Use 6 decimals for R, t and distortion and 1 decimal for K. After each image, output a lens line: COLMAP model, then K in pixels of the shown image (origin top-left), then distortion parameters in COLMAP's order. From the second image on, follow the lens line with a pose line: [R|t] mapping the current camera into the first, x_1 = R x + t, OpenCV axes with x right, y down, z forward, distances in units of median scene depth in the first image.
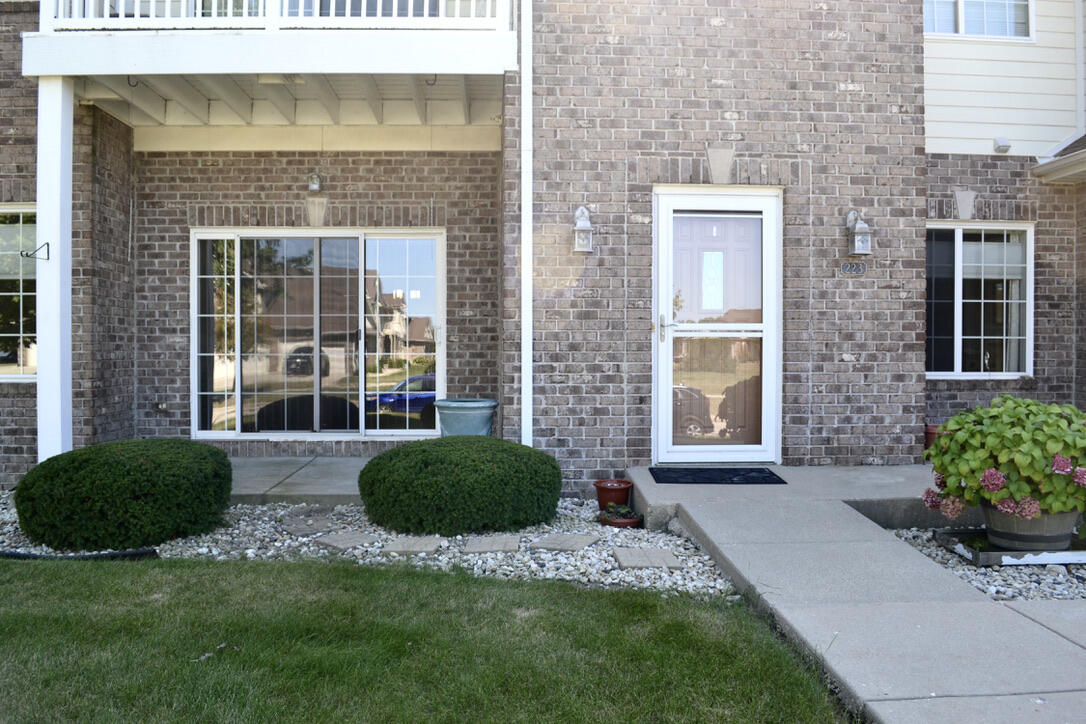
lens RADIAL K [[882.3, 0, 543.0], [0, 882.3, 362.0], [0, 0, 1]] dist [-0.076442, 0.012740]
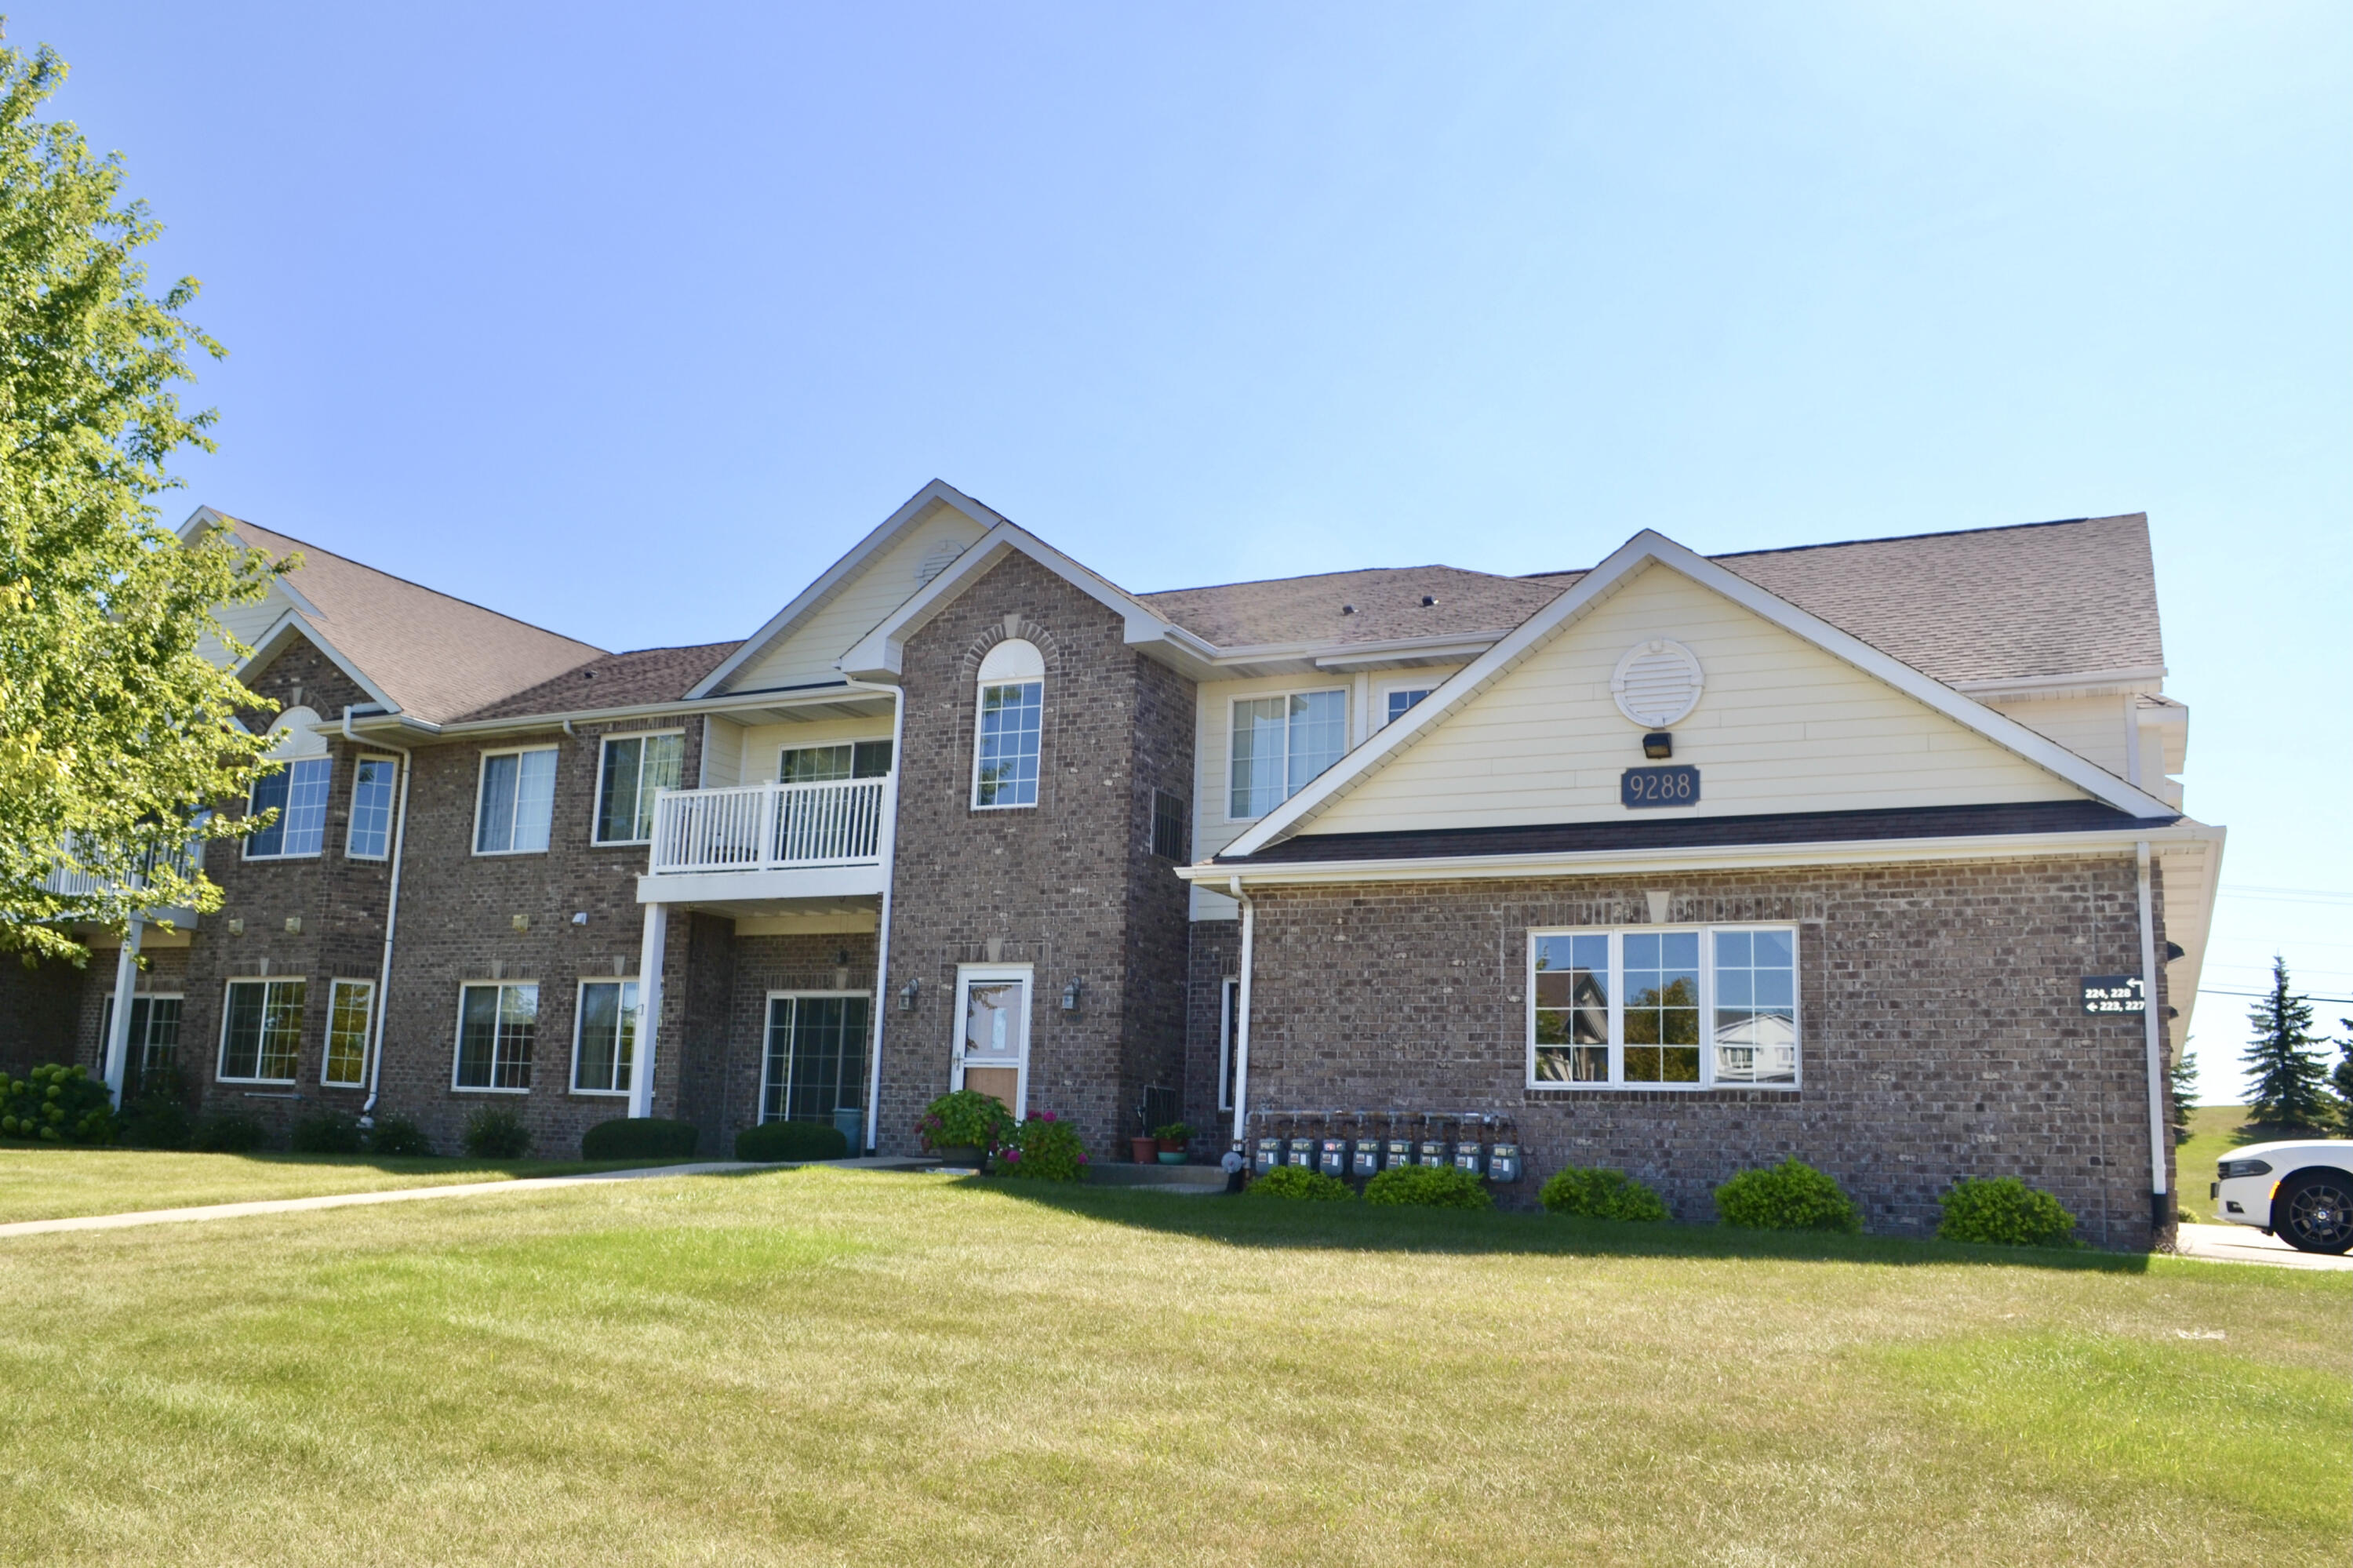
lens RADIAL K [[1911.7, 0, 1176.5], [0, 1911.7, 784.0], [0, 0, 1]] dist [-0.076442, 0.012740]
pose [[0.875646, -0.066375, -0.478371, 1.998020], [-0.042215, 0.976200, -0.212724, 0.170413], [0.481106, 0.206466, 0.852003, -1.615815]]
